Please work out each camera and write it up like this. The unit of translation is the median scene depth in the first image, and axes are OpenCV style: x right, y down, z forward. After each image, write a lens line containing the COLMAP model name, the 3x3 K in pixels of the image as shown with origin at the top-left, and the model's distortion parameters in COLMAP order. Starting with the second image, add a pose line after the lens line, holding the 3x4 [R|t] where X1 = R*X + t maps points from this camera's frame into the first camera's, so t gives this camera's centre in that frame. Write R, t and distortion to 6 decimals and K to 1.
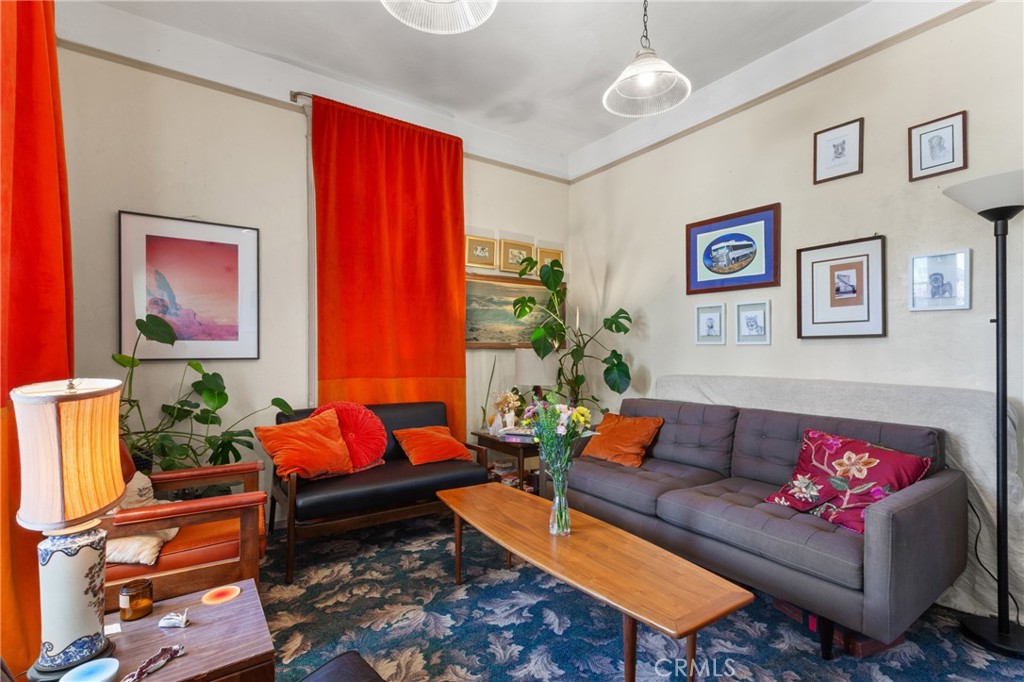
lens RADIAL K [[471.8, 0, 511.2], [0, 471.8, 354.1], [0, 0, 1]] dist [-0.001609, -0.000164]
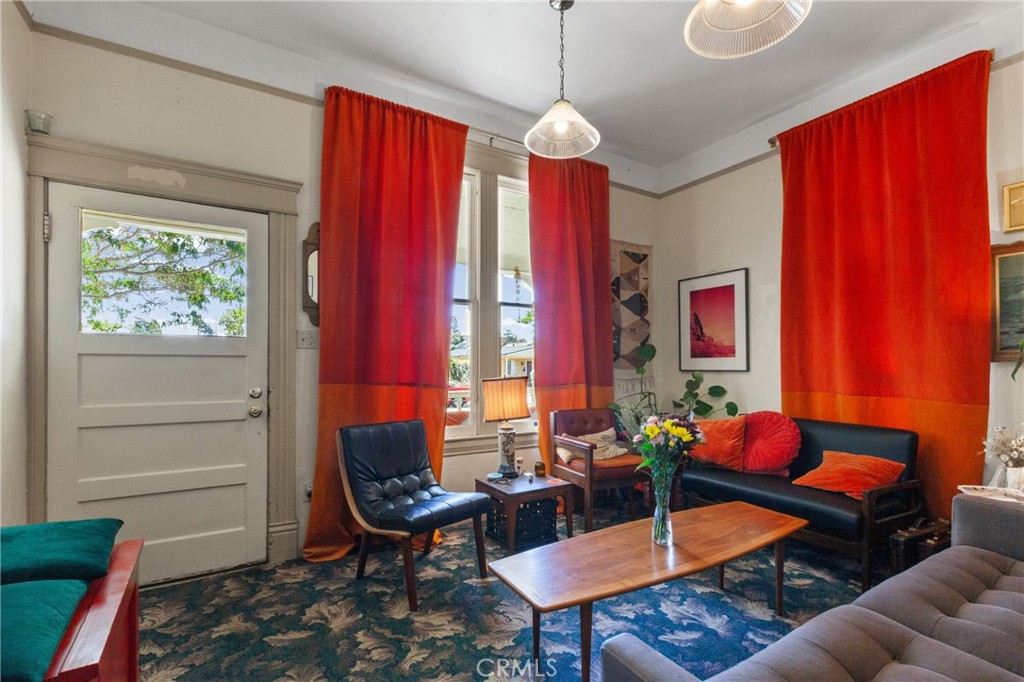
lens RADIAL K [[457.6, 0, 530.2], [0, 457.6, 364.1], [0, 0, 1]] dist [0.000404, -0.000067]
pose [[-0.040525, -0.003065, -0.999174, 0.857386], [0.003092, 0.999990, -0.003193, -0.007367], [0.999174, -0.003219, -0.040516, 0.575840]]
